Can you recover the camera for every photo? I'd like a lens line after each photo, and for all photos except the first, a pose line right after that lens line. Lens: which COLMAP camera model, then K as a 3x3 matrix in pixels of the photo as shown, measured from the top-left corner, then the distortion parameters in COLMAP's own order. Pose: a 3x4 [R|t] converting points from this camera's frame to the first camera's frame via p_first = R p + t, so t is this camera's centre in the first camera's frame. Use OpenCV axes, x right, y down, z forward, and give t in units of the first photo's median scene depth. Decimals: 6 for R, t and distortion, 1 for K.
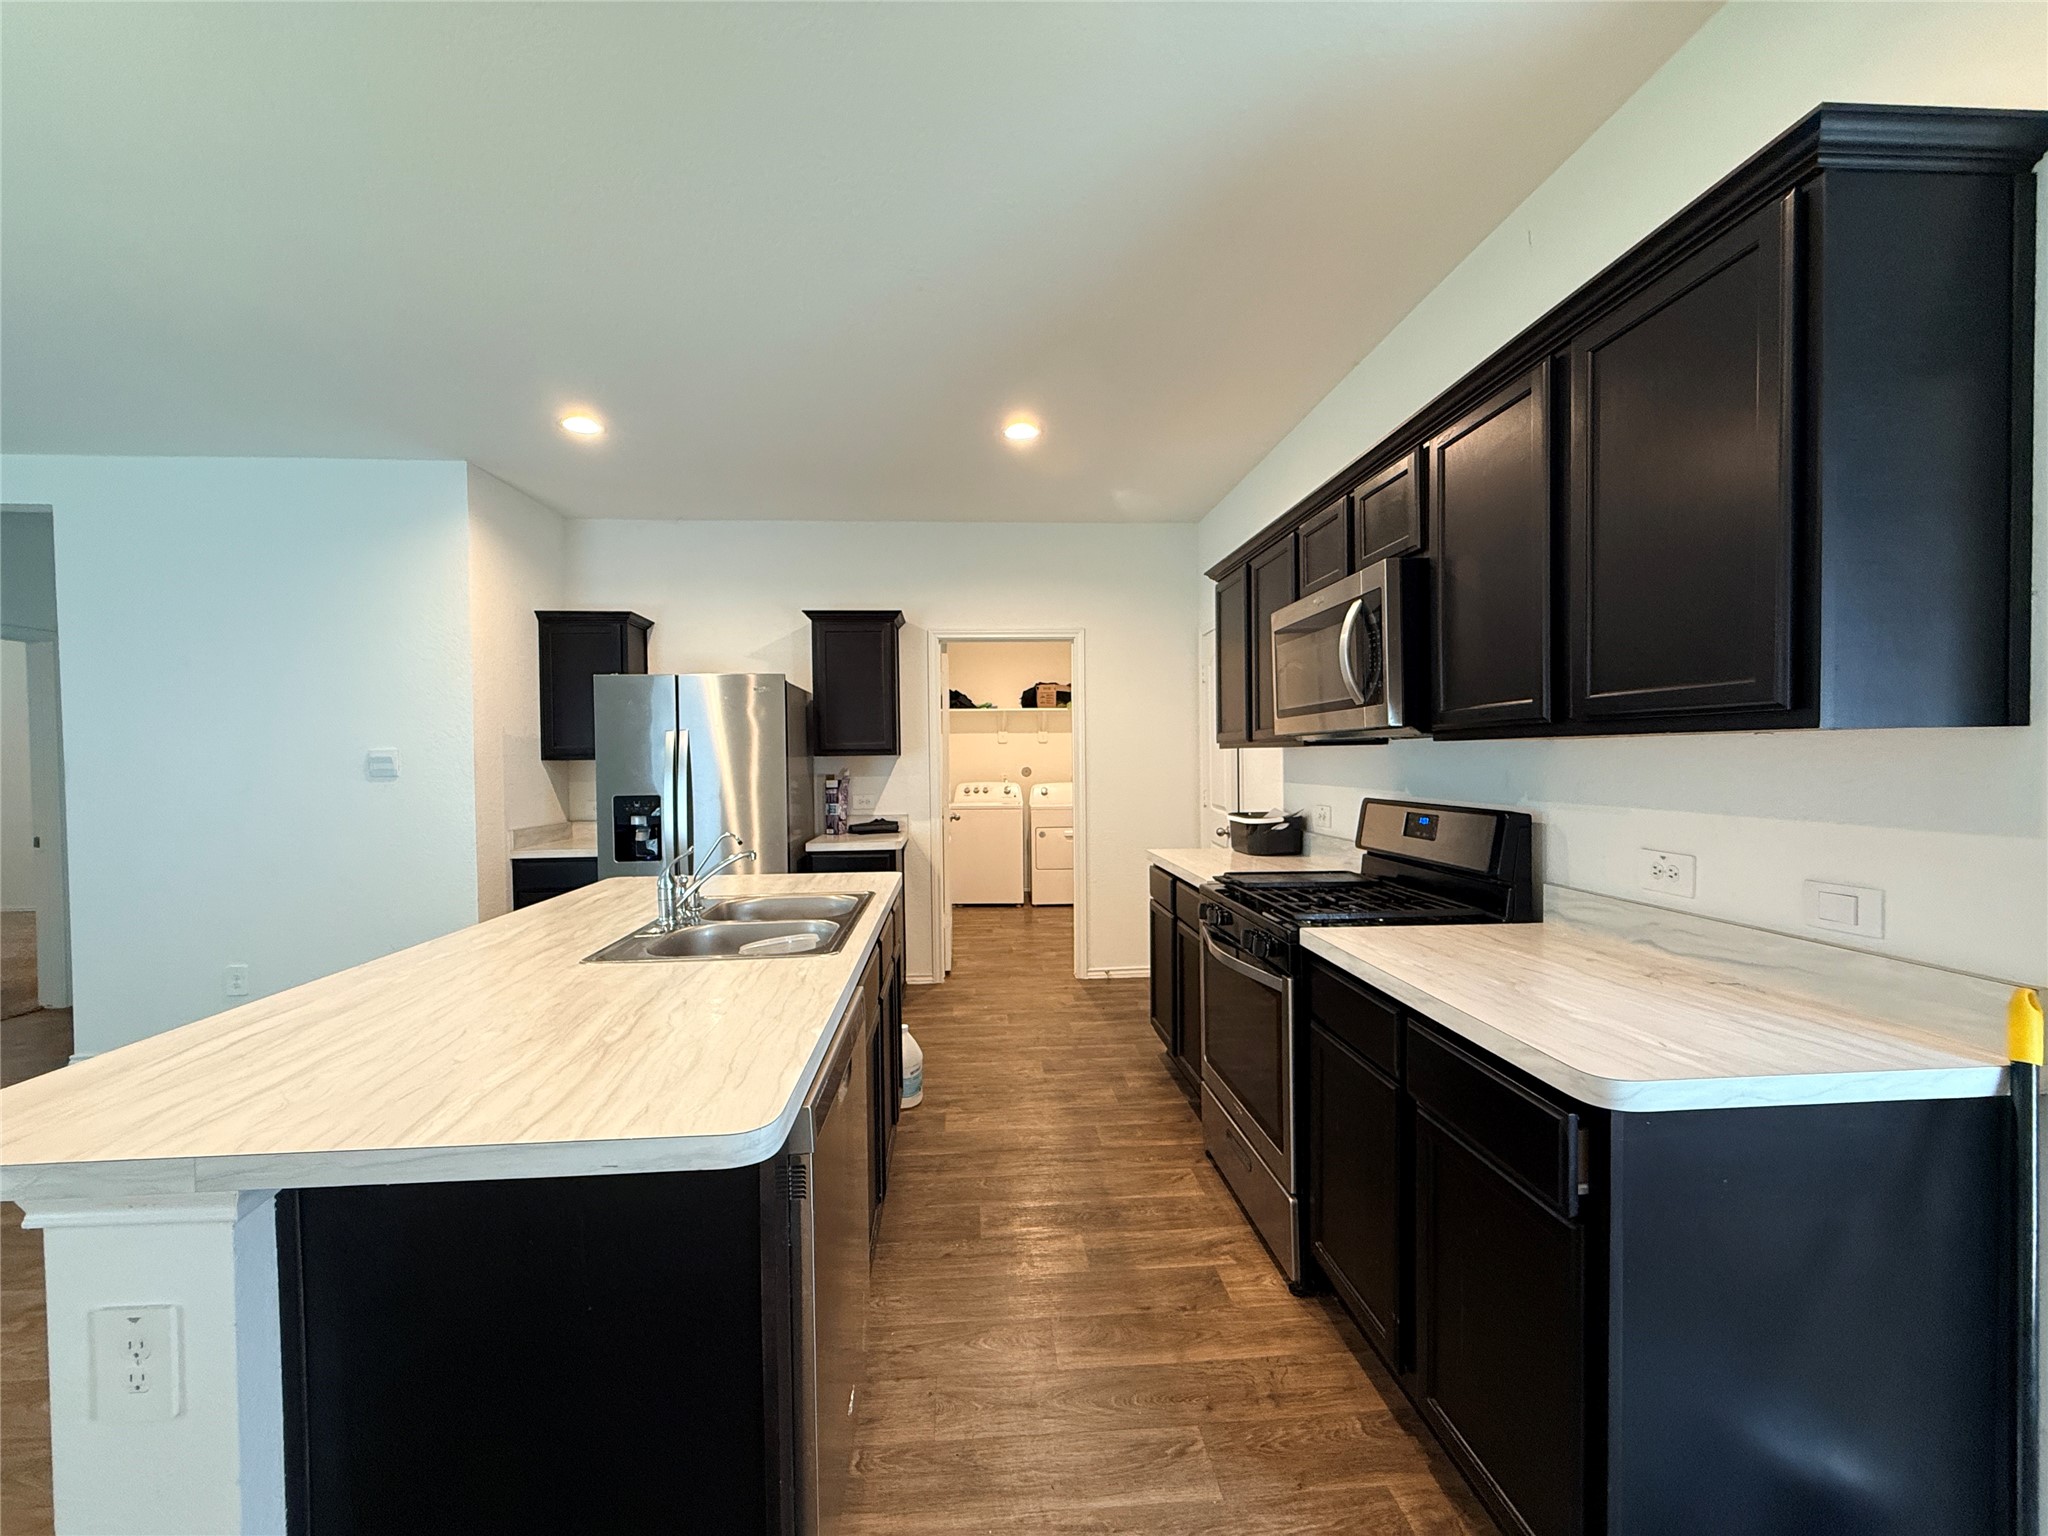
lens RADIAL K [[814.8, 0, 1023.3], [0, 814.8, 774.7], [0, 0, 1]] dist [0.000104, -0.000252]
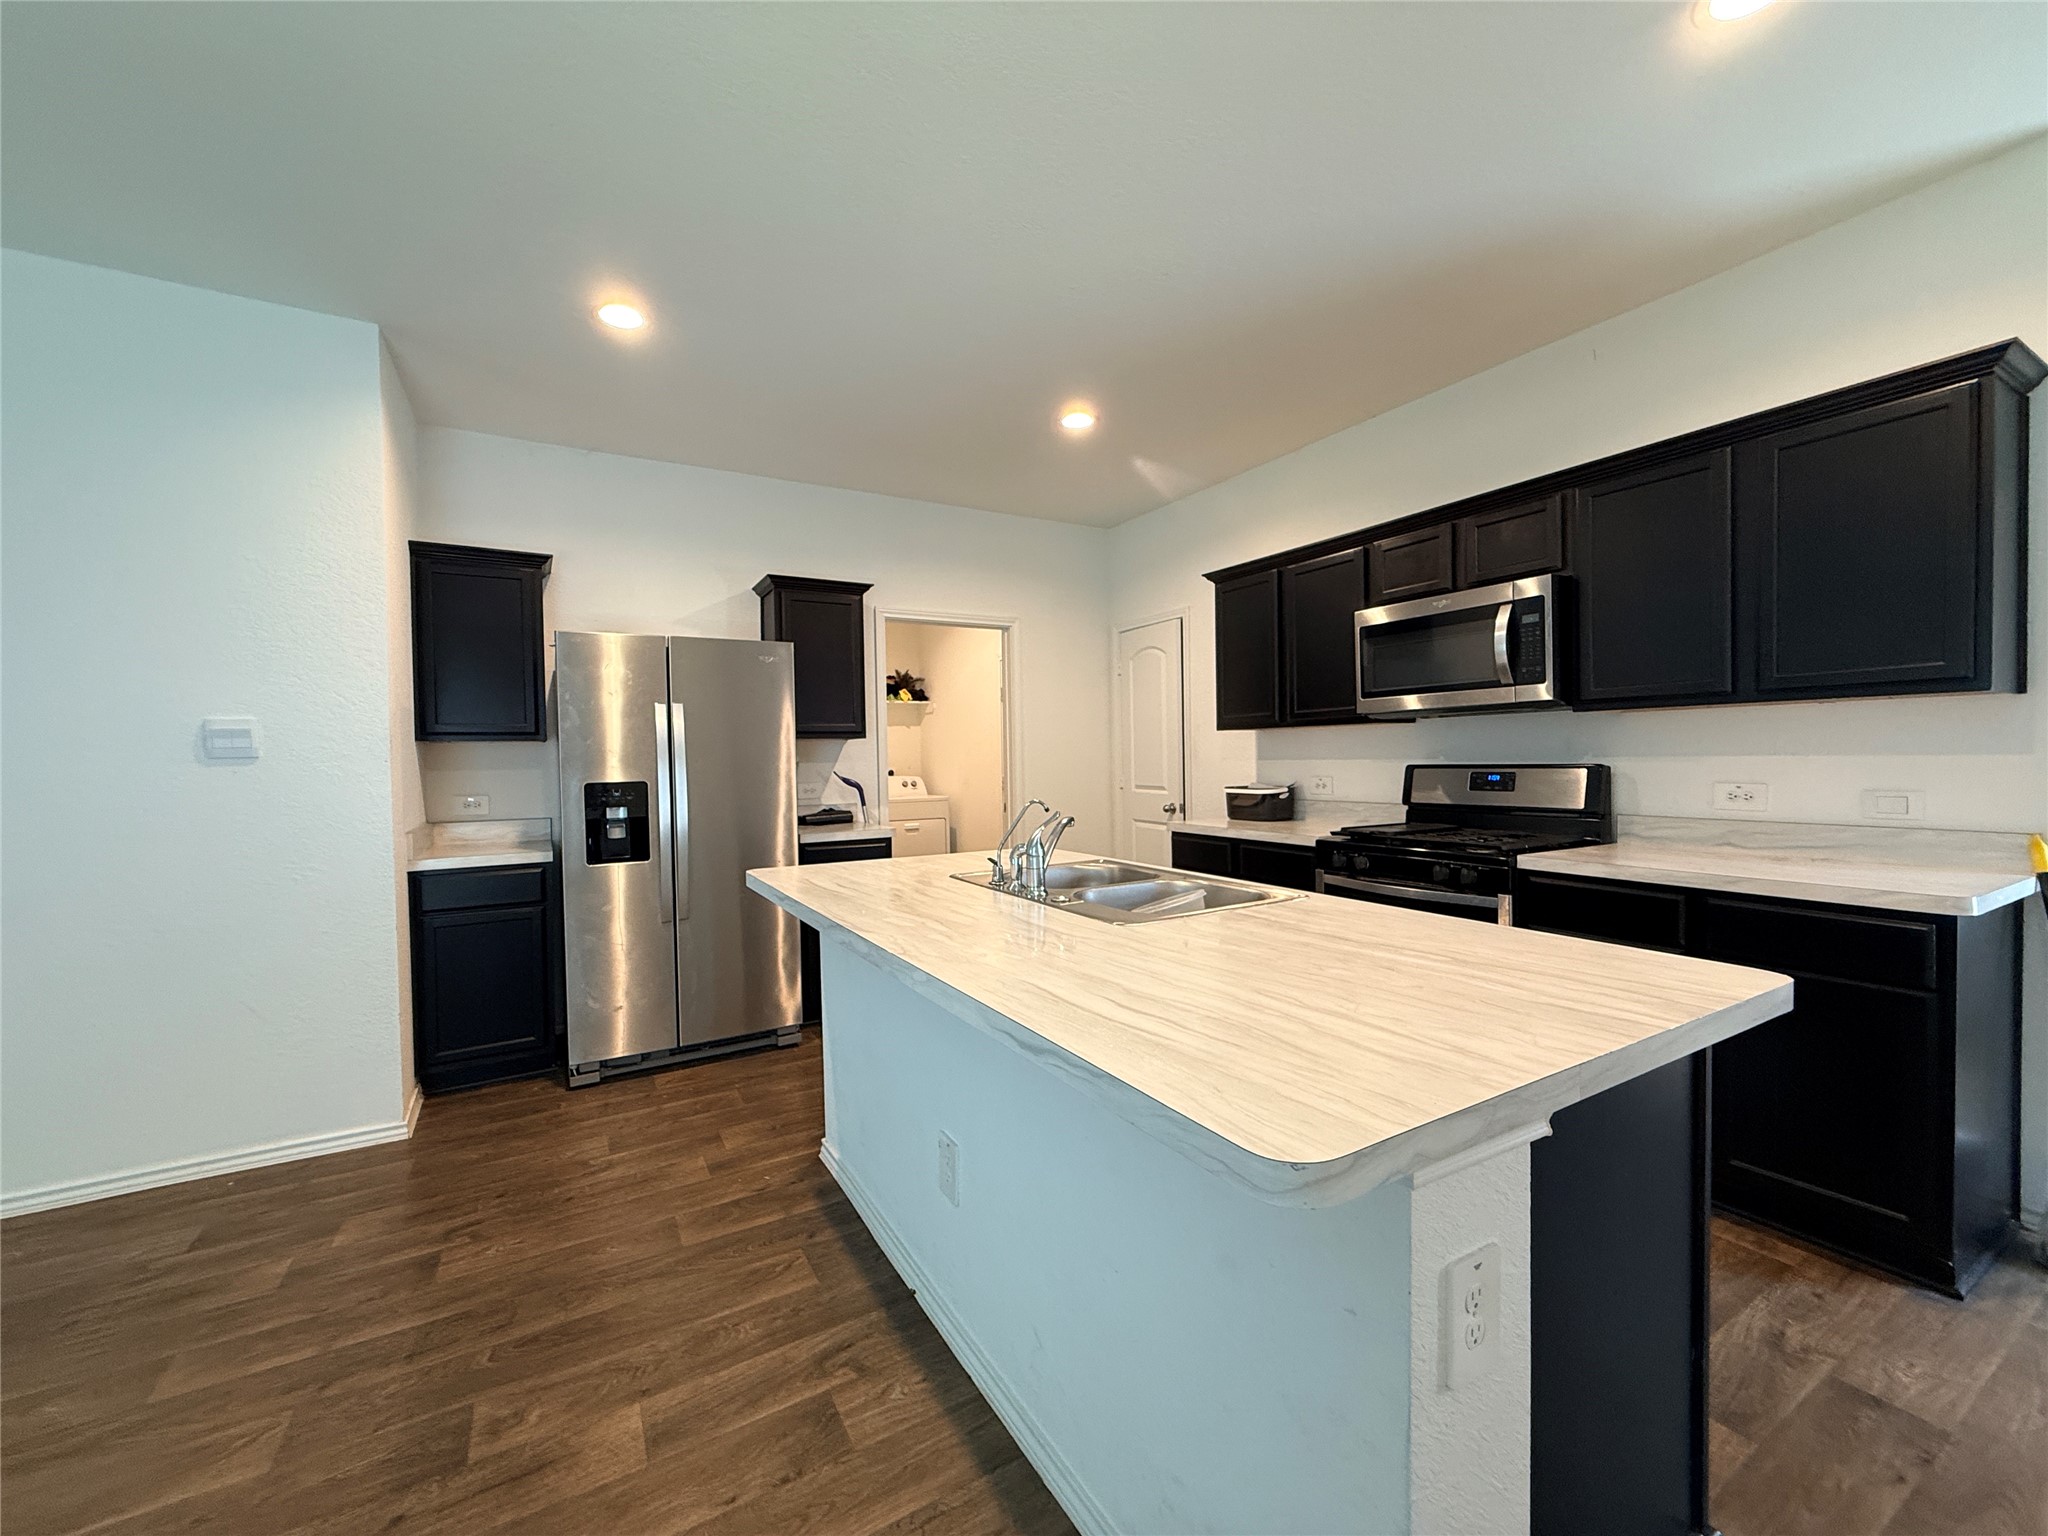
lens RADIAL K [[814.8, 0, 1023.3], [0, 814.8, 774.7], [0, 0, 1]] dist [0.000104, -0.000252]
pose [[0.898916, -0.012817, 0.437933, -0.733897], [0.015647, 0.999874, -0.002854, 0.042414], [-0.437841, 0.009418, 0.899003, 0.149633]]
